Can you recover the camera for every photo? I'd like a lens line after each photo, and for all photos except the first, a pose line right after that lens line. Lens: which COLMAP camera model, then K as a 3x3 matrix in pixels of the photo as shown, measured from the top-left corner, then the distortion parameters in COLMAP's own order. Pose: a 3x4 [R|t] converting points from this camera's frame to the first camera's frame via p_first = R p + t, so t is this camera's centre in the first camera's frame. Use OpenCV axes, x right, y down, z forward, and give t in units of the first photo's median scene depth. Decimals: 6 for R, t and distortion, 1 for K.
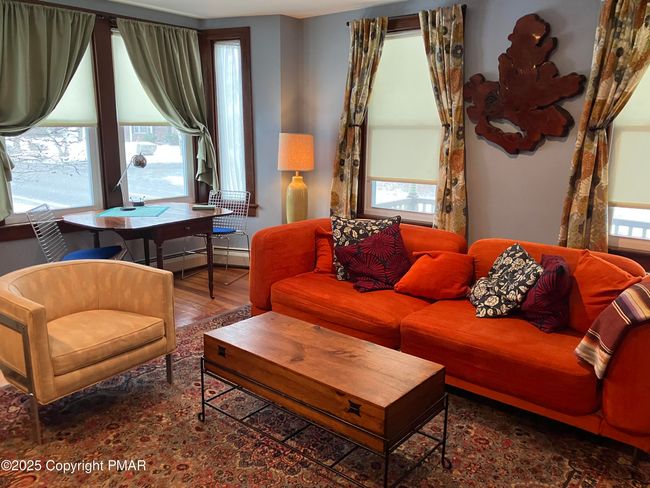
lens RADIAL K [[529.1, 0, 318.6], [0, 529.1, 246.8], [0, 0, 1]] dist [0.027982, -0.045487]
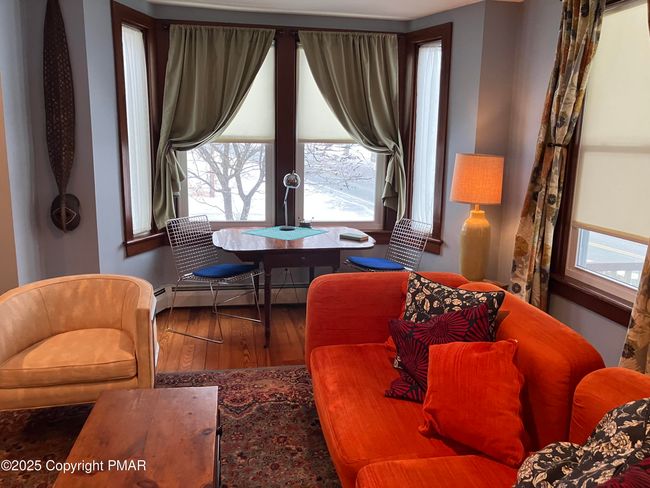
lens RADIAL K [[529.1, 0, 324.6], [0, 529.1, 242.3], [0, 0, 1]] dist [0.027982, -0.045487]
pose [[0.763358, 0.130545, -0.632647, 0.329776], [-0.154871, 0.987789, 0.016959, -0.081116], [0.627136, 0.085033, 0.774255, 0.337153]]
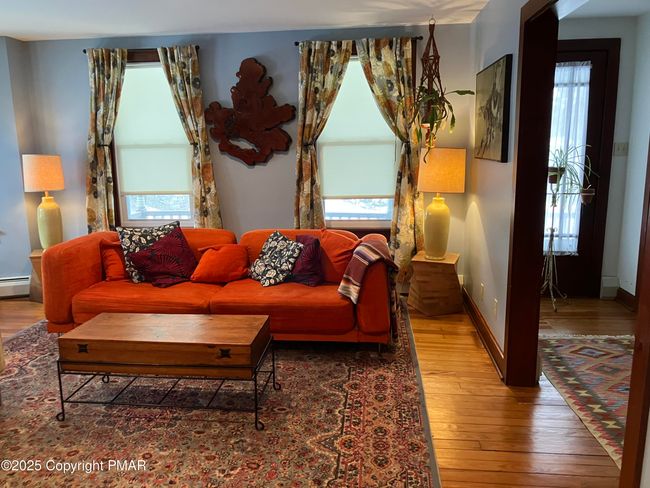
lens RADIAL K [[529.1, 0, 319.9], [0, 529.1, 247.7], [0, 0, 1]] dist [0.027982, -0.045487]
pose [[0.827348, -0.129544, 0.546546, -0.208807], [0.144004, 0.989439, 0.016530, 0.023027], [-0.542915, 0.065029, 0.837266, -0.137771]]
